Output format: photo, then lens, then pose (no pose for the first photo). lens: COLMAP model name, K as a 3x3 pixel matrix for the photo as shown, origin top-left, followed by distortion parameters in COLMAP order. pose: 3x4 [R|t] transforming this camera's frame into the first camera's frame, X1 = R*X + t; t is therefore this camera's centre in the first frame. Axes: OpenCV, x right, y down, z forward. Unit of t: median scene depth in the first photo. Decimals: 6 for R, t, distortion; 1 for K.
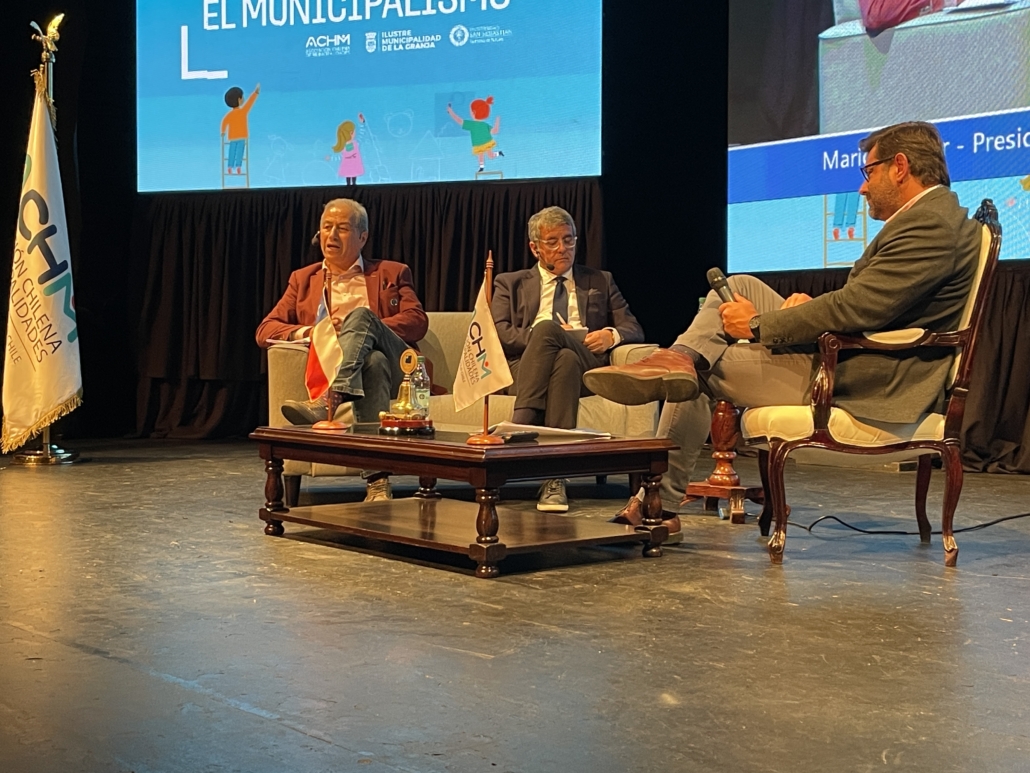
lens RADIAL K [[1464.0, 0, 534.7], [0, 1464.0, 367.0], [0, 0, 1]] dist [0.086918, 0.000000]
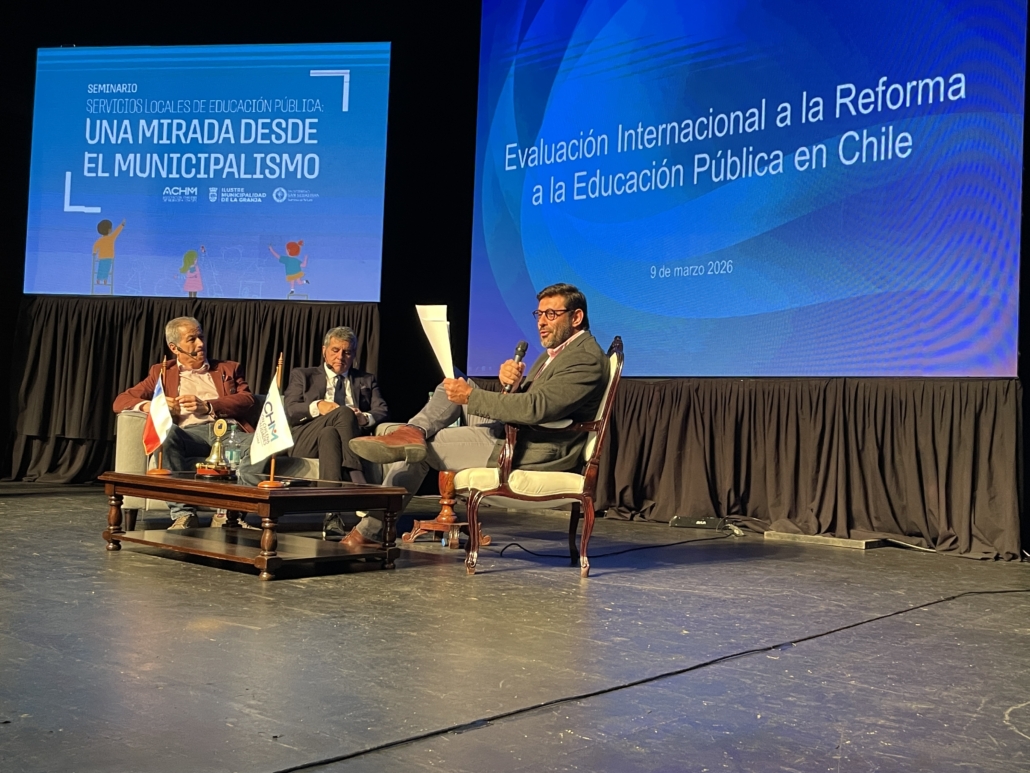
lens RADIAL K [[1101.1, 0, 524.0], [0, 1101.1, 392.7], [0, 0, 1]] dist [0.059854, 0.000000]
pose [[0.985722, 0.044541, 0.162385, 0.017393], [-0.036970, 0.998097, -0.049355, 0.002739], [-0.164274, 0.042647, 0.985492, -0.062980]]
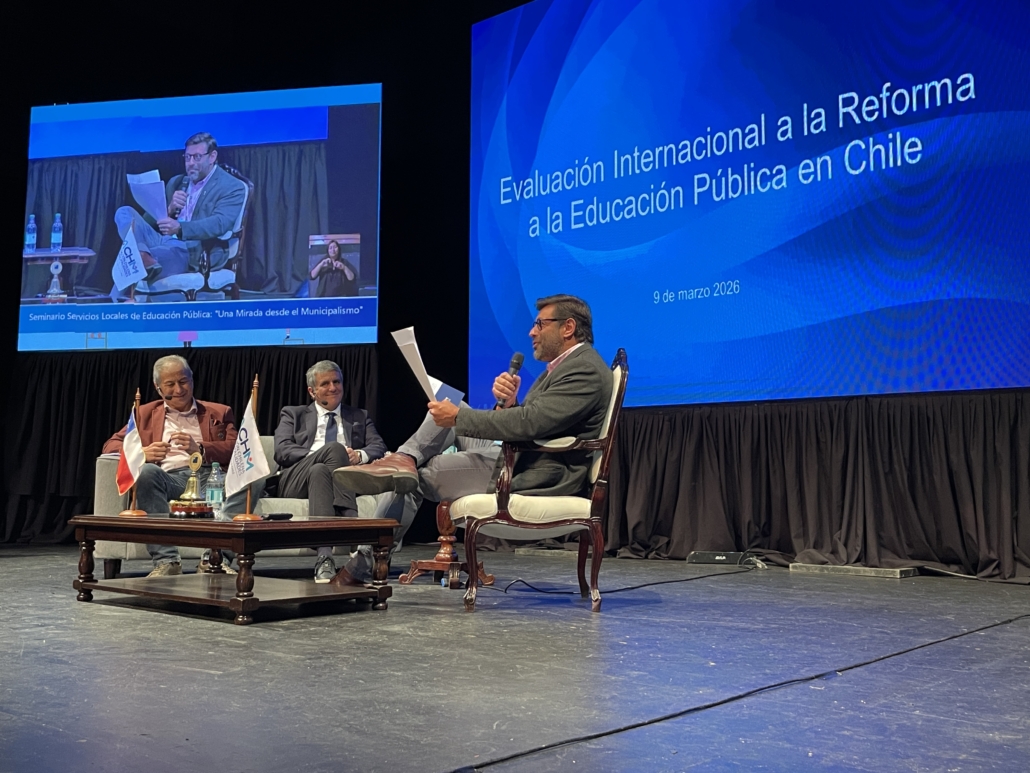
lens RADIAL K [[1081.6, 0, 509.5], [0, 1081.6, 372.0], [0, 0, 1]] dist [0.062363, 0.000000]
pose [[0.990361, 0.018326, 0.137290, 0.035651], [-0.001403, 0.992485, -0.122358, 0.022398], [-0.138501, 0.120986, 0.982944, -0.001075]]
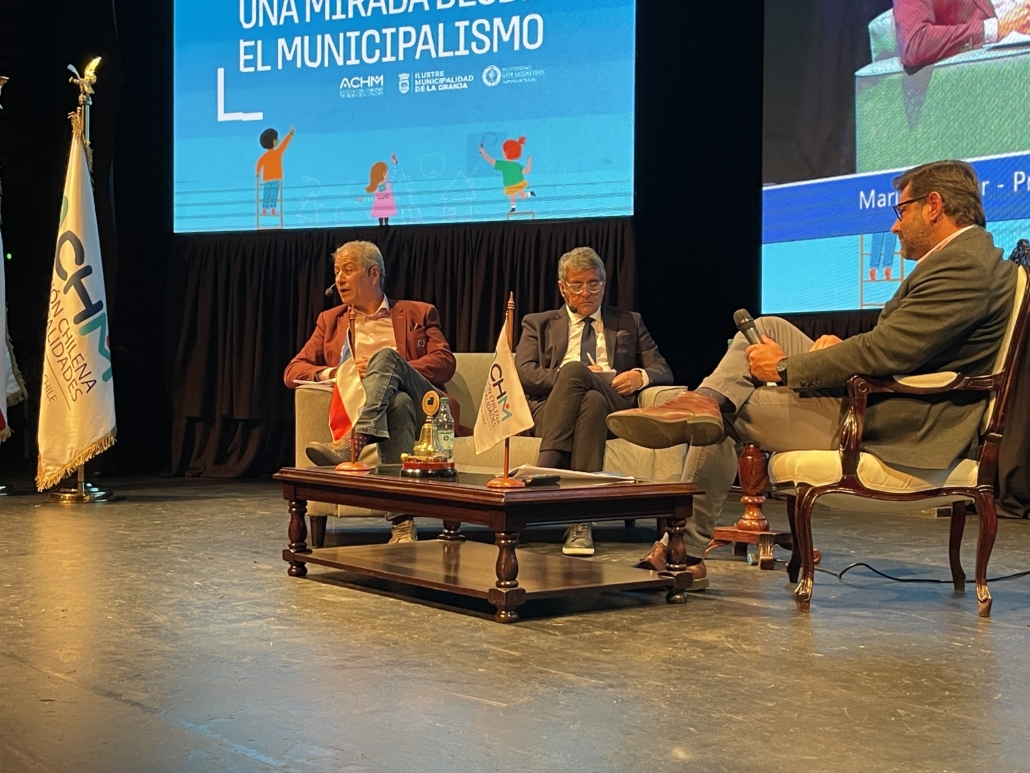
lens RADIAL K [[1464.0, 0, 508.1], [0, 1464.0, 393.7], [0, 0, 1]] dist [0.086918, 0.000000]
pose [[0.998974, 0.004355, -0.045075, 0.006970], [-0.004750, 0.999951, -0.008664, -0.001141], [0.045035, 0.008869, 0.998946, 0.006430]]
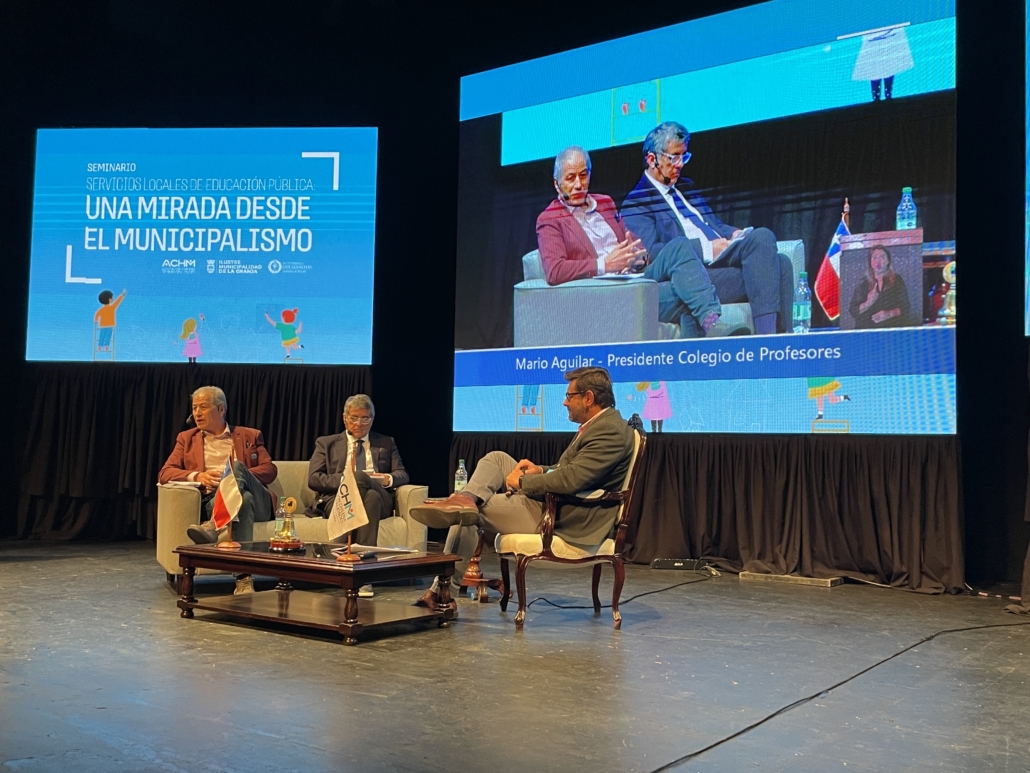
lens RADIAL K [[1051.8, 0, 522.8], [0, 1051.8, 393.7], [0, 0, 1]] dist [0.056482, 0.000000]
pose [[0.969811, 0.031752, 0.241783, -0.077031], [-0.014235, 0.997167, -0.073858, -0.027144], [-0.243444, 0.068187, 0.967515, -0.105314]]
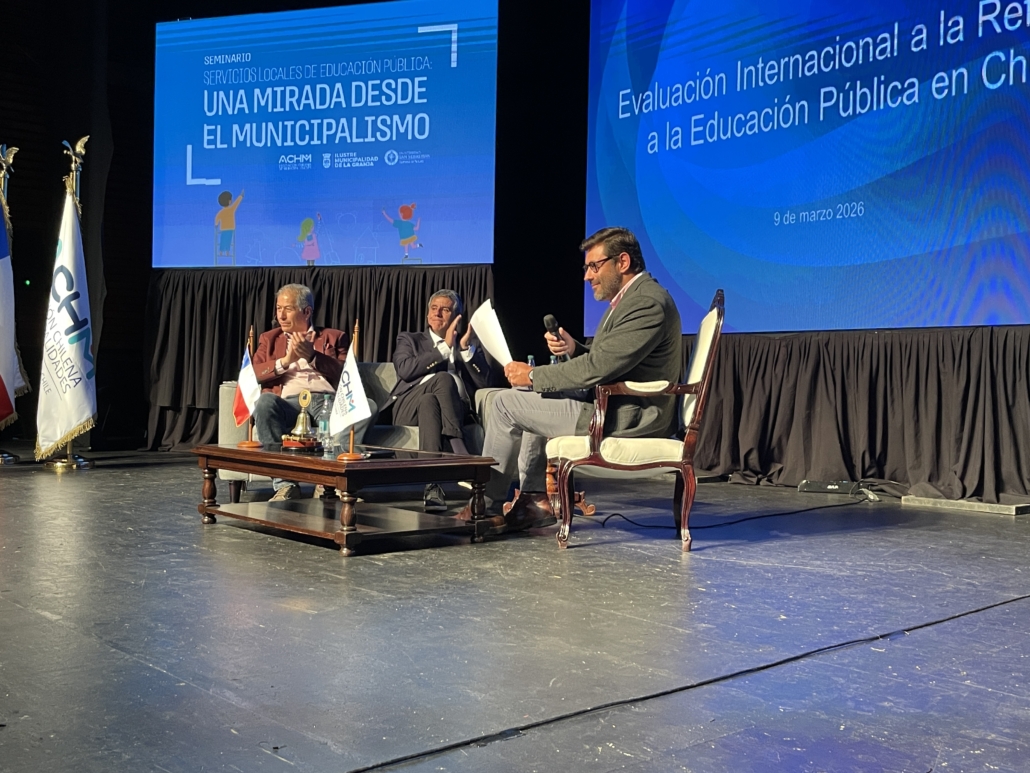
lens RADIAL K [[1101.1, 0, 528.1], [0, 1101.1, 393.4], [0, 0, 1]] dist [0.059854, 0.000000]
pose [[0.999372, 0.016664, 0.031281, 0.057152], [-0.016413, 0.999831, -0.008275, -0.002134], [-0.031414, 0.007756, 0.999476, -0.024061]]
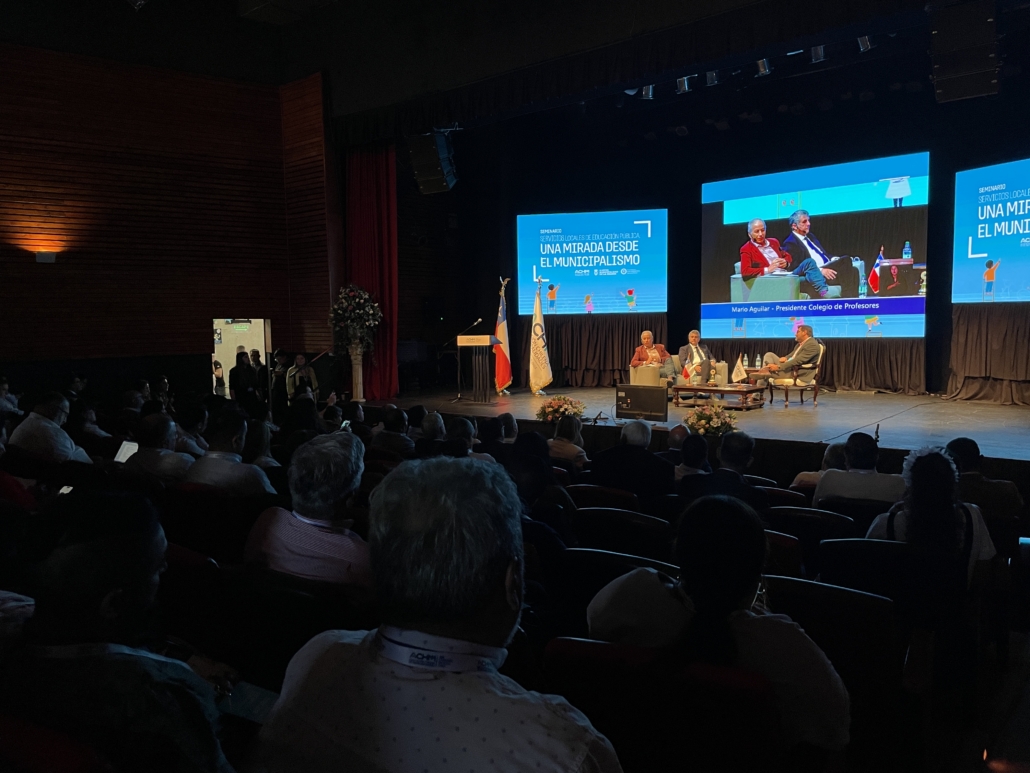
lens RADIAL K [[781.9, 0, 507.3], [0, 781.9, 391.0], [0, 0, 1]] dist [0.081332, -0.115505]
pose [[0.985457, -0.033651, 0.166561, -0.805331], [0.022387, 0.997362, 0.069046, -0.092250], [-0.168445, -0.064313, 0.983611, -1.024501]]
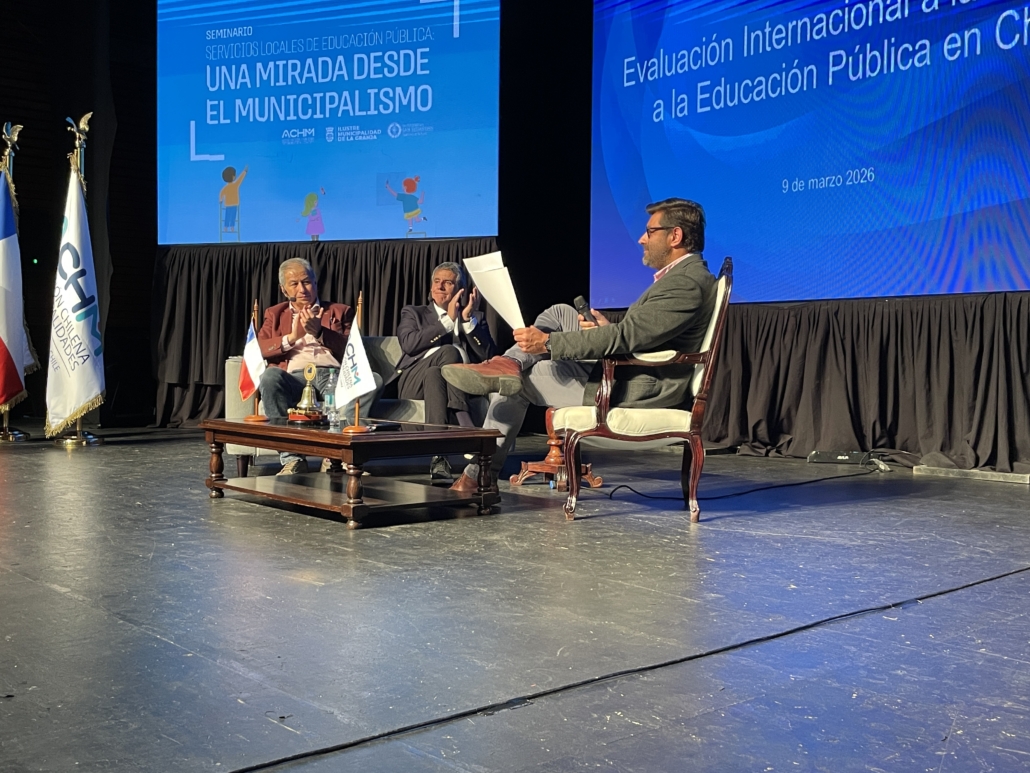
lens RADIAL K [[1101.1, 0, 511.6], [0, 1101.1, 393.1], [0, 0, 1]] dist [0.059854, 0.000000]
pose [[0.999923, 0.006774, 0.010367, 0.058024], [-0.006919, 0.999878, 0.013981, 0.000236], [-0.010271, -0.014052, 0.999849, -0.019465]]
